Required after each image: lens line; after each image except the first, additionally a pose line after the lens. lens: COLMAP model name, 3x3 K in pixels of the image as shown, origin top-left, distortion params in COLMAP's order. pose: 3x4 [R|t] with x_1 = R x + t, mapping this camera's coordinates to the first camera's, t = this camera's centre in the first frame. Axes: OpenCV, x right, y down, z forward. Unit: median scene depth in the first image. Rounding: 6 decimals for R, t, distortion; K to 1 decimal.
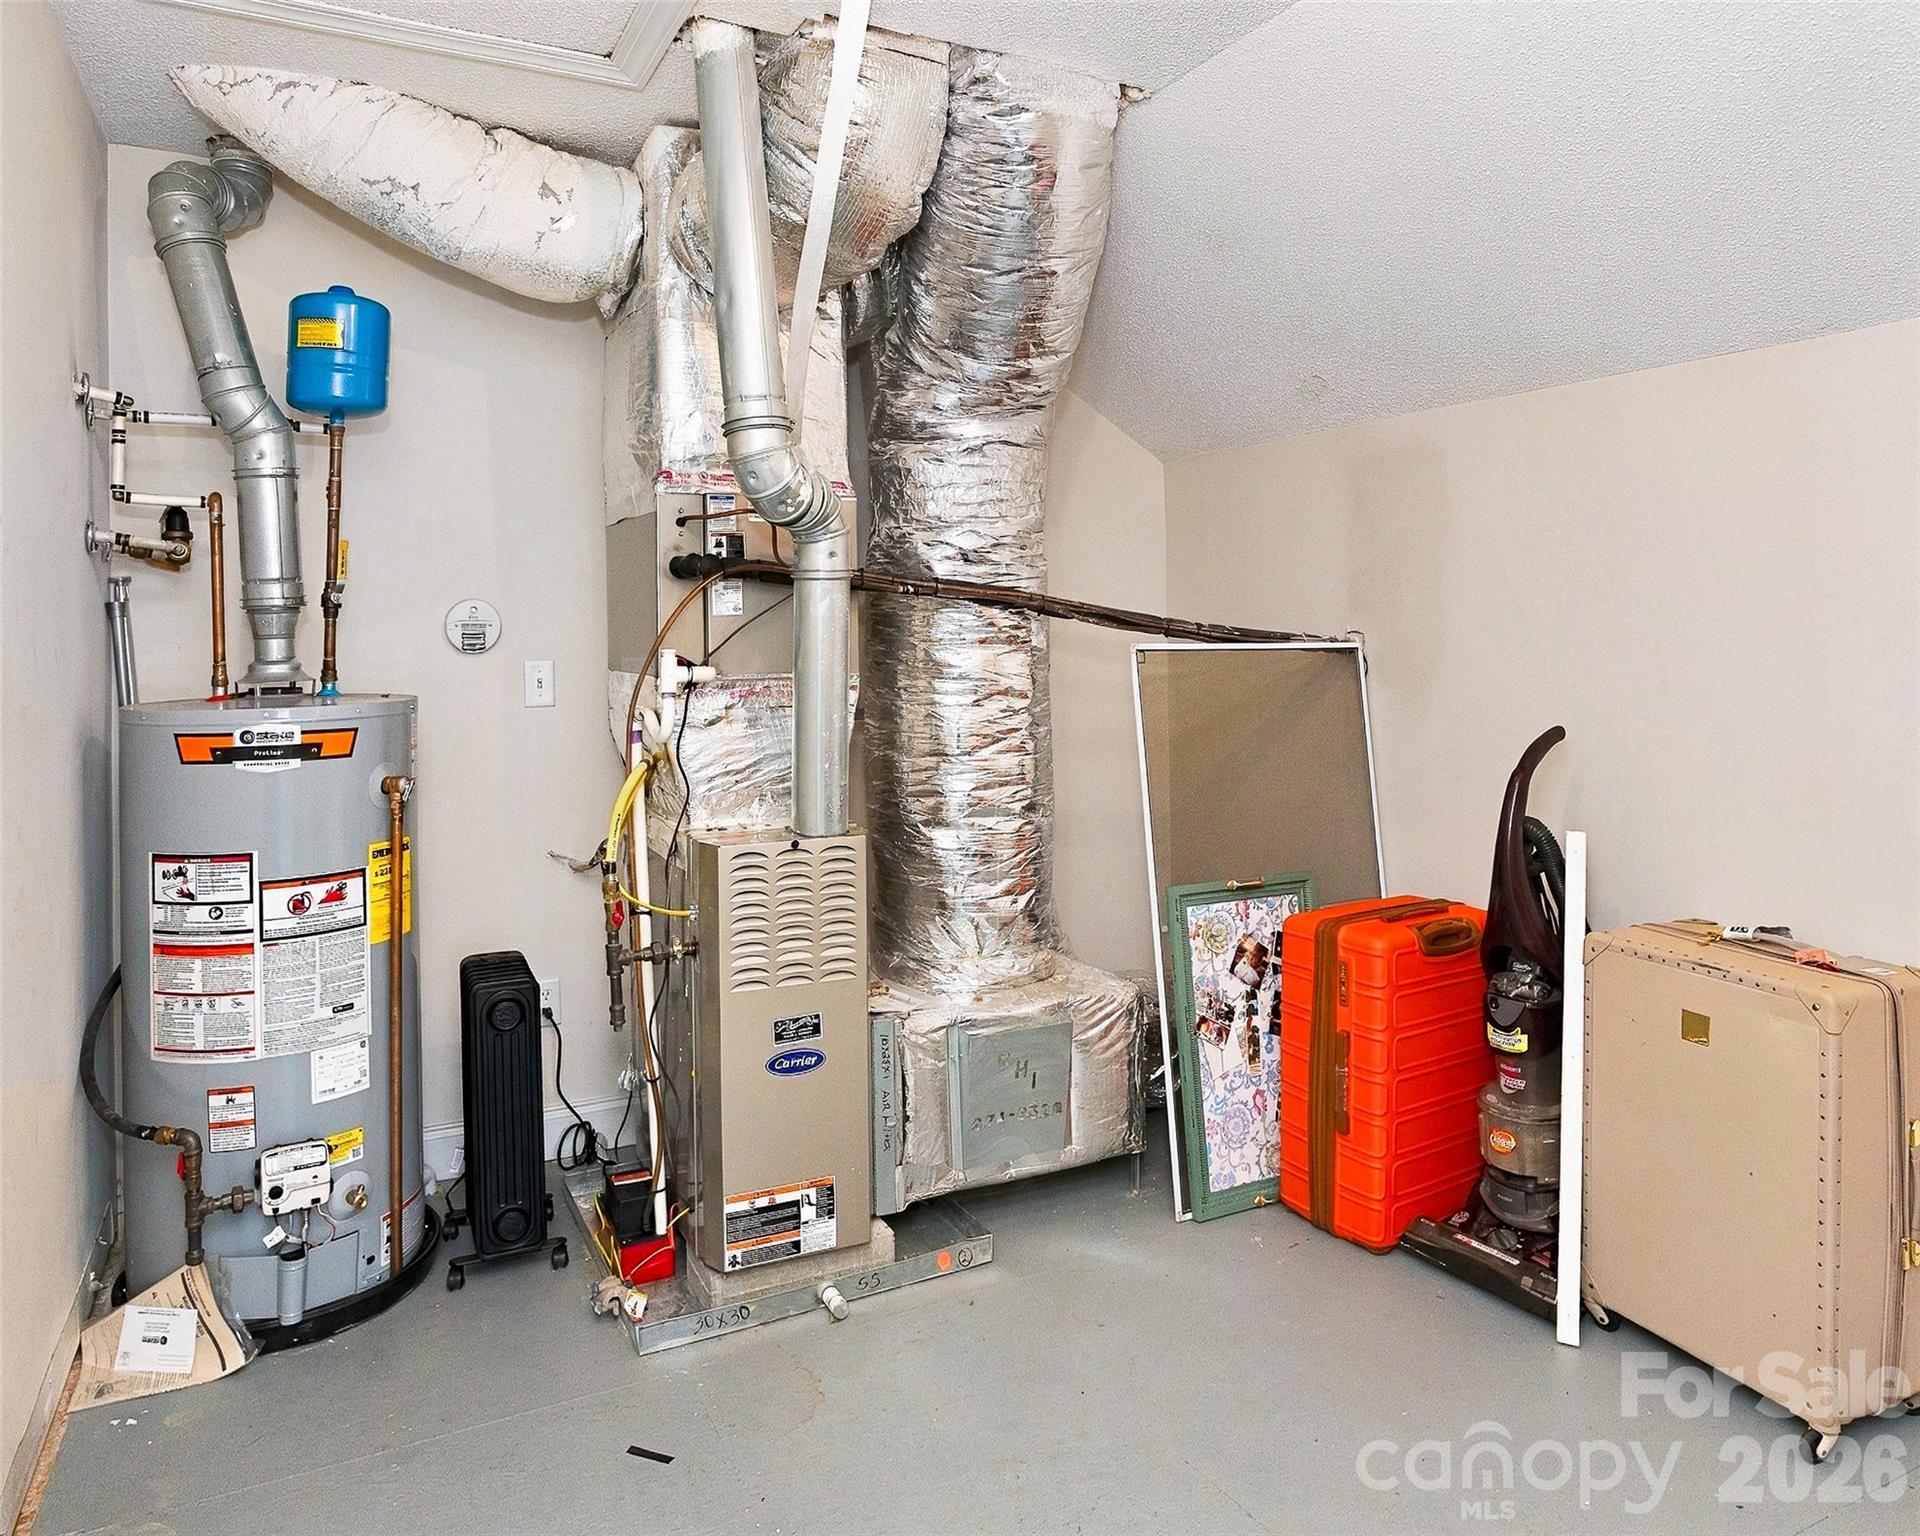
lens RADIAL K [[1251.9, 0, 956.6], [0, 1251.9, 694.3], [0, 0, 1]] dist [-0.049903, 0.036113]
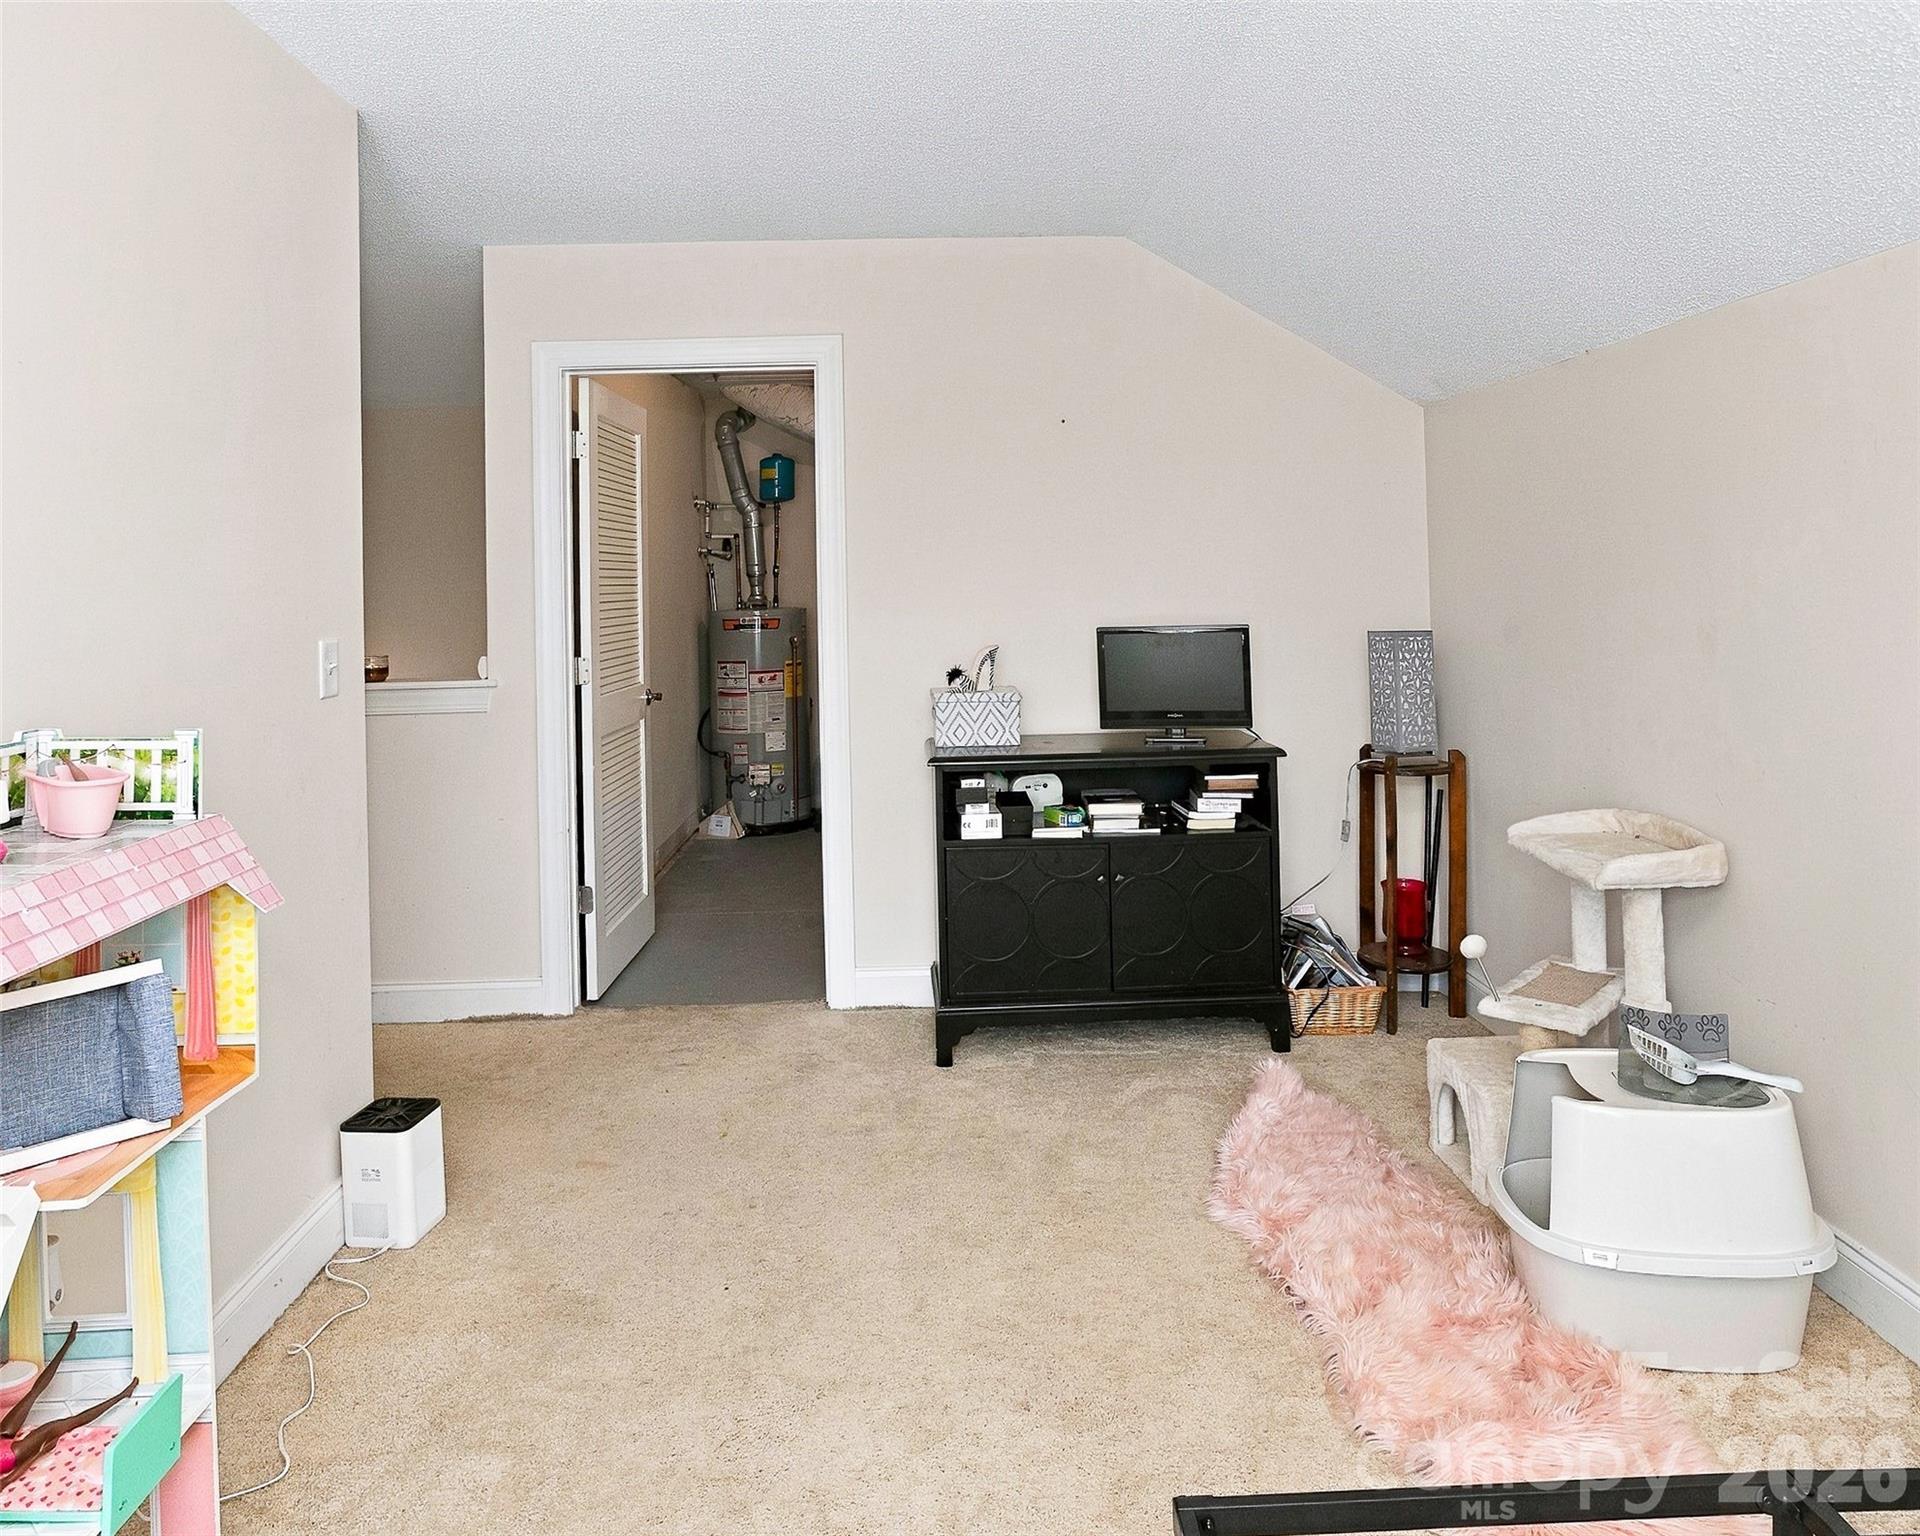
lens RADIAL K [[1251.9, 0, 956.6], [0, 1251.9, 694.3], [0, 0, 1]] dist [-0.049903, 0.036113]
pose [[0.910969, 0.024768, -0.411730, 1.011482], [-0.003041, 0.998572, 0.053341, 0.044865], [0.412463, -0.047340, 0.909743, -1.364419]]
